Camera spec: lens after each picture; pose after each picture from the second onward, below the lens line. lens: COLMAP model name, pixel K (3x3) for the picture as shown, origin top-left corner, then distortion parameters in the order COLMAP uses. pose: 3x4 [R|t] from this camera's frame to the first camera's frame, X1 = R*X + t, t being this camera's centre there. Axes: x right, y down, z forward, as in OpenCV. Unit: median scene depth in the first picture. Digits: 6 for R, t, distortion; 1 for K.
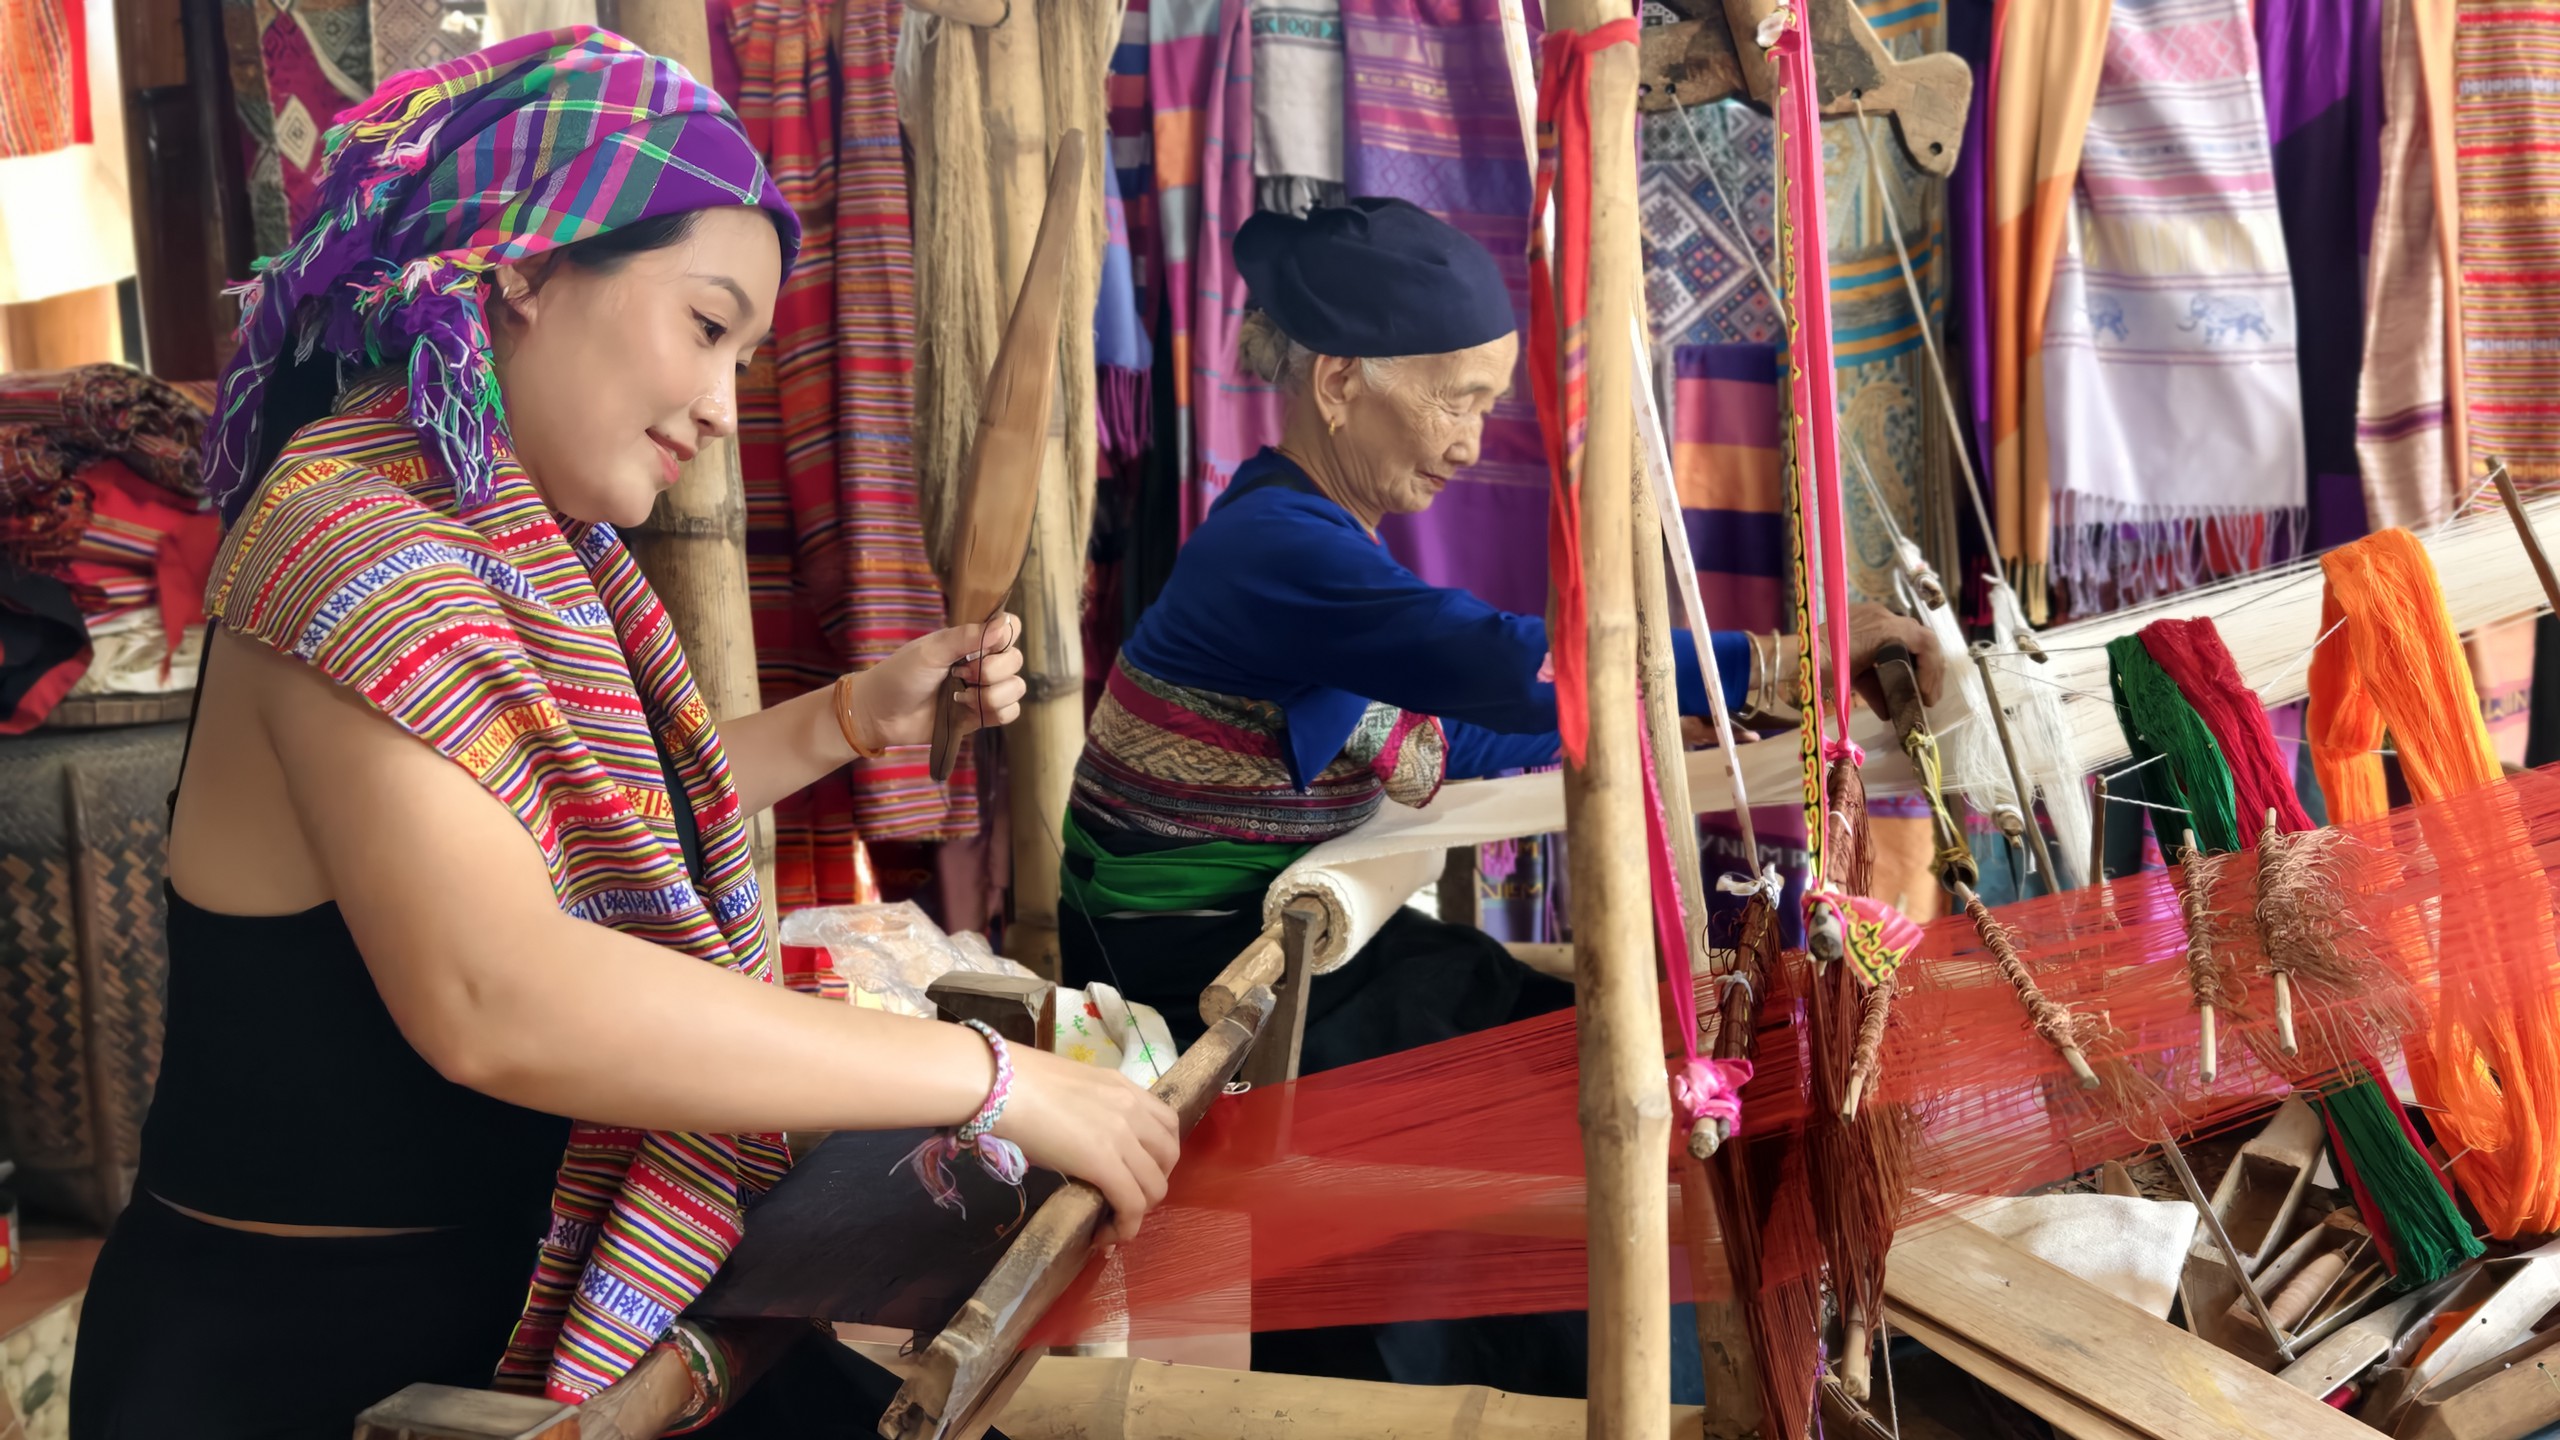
lens RADIAL K [[2642.3, 0, 1280.0], [0, 2642.3, 720.0], [0, 0, 1]] dist [0.113801, -0.356810]
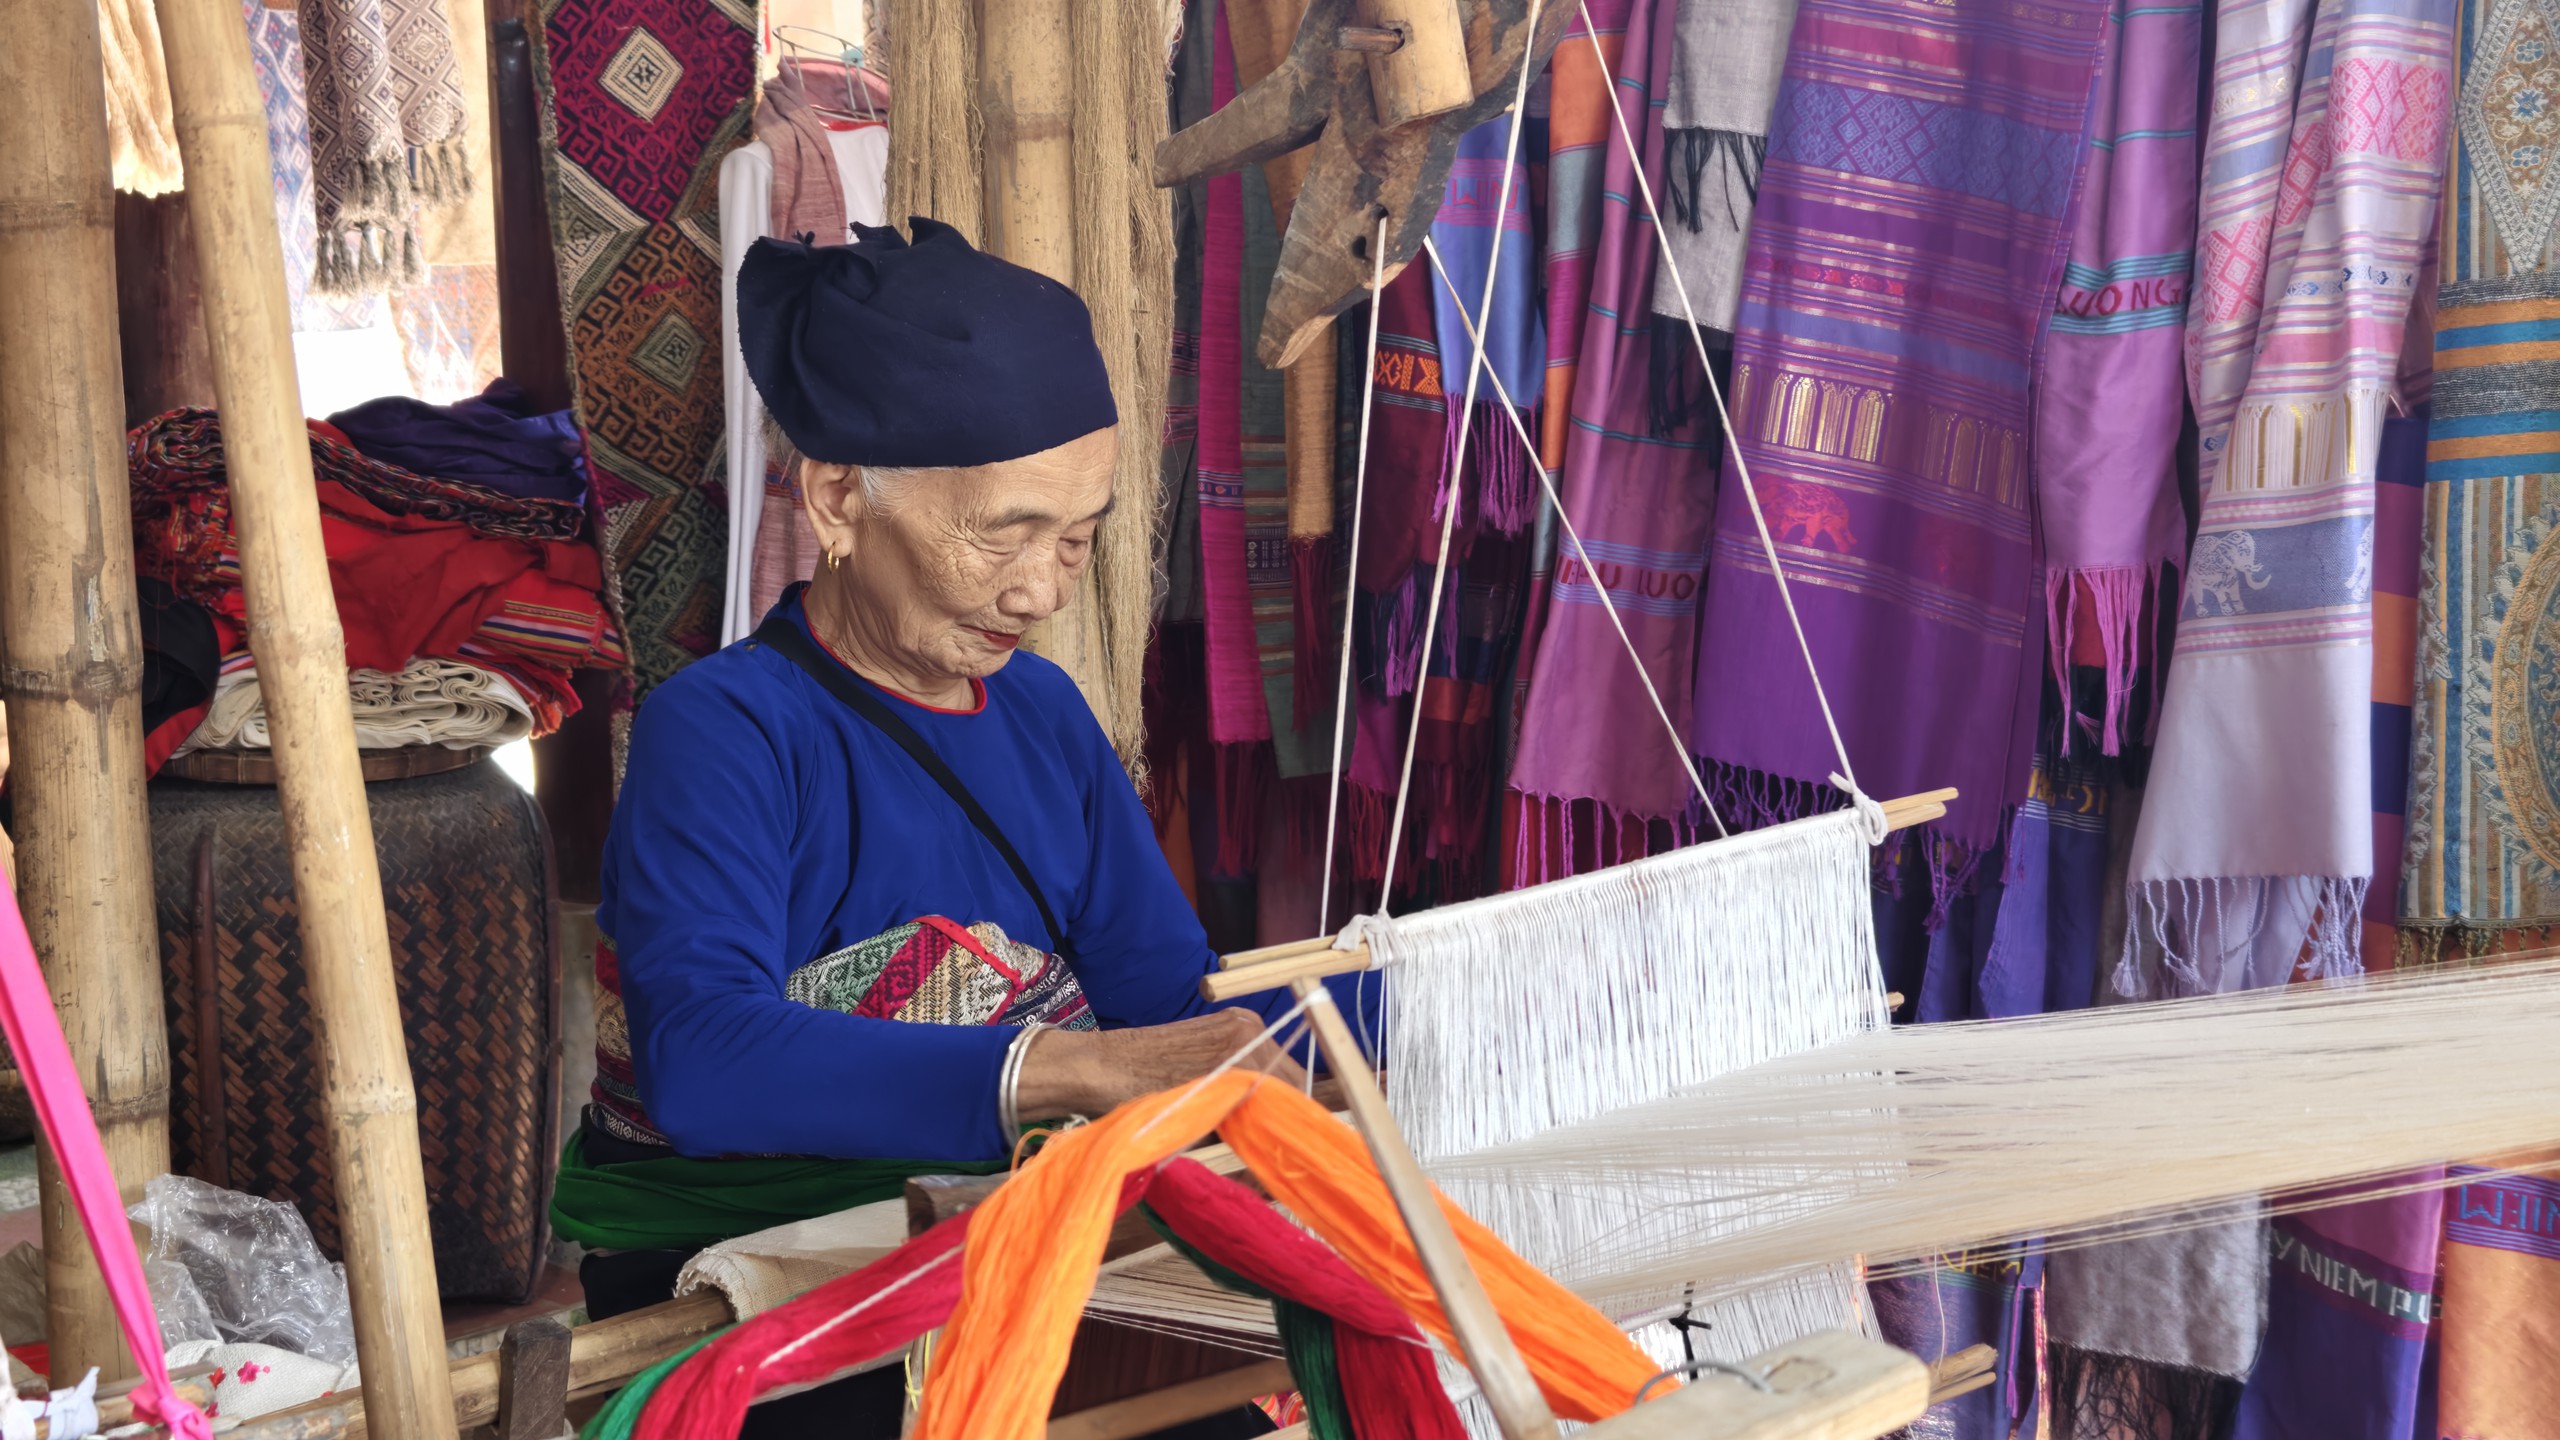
lens RADIAL K [[3413.6, 0, 1271.6], [0, 3413.6, 708.5], [0, 0, 1]] dist [0.225097, -1.008887]
pose [[0.834863, 0.096962, -0.541850, 0.412920], [-0.090488, 0.995147, 0.038656, -0.090149], [0.542969, 0.016759, 0.839586, 0.231068]]
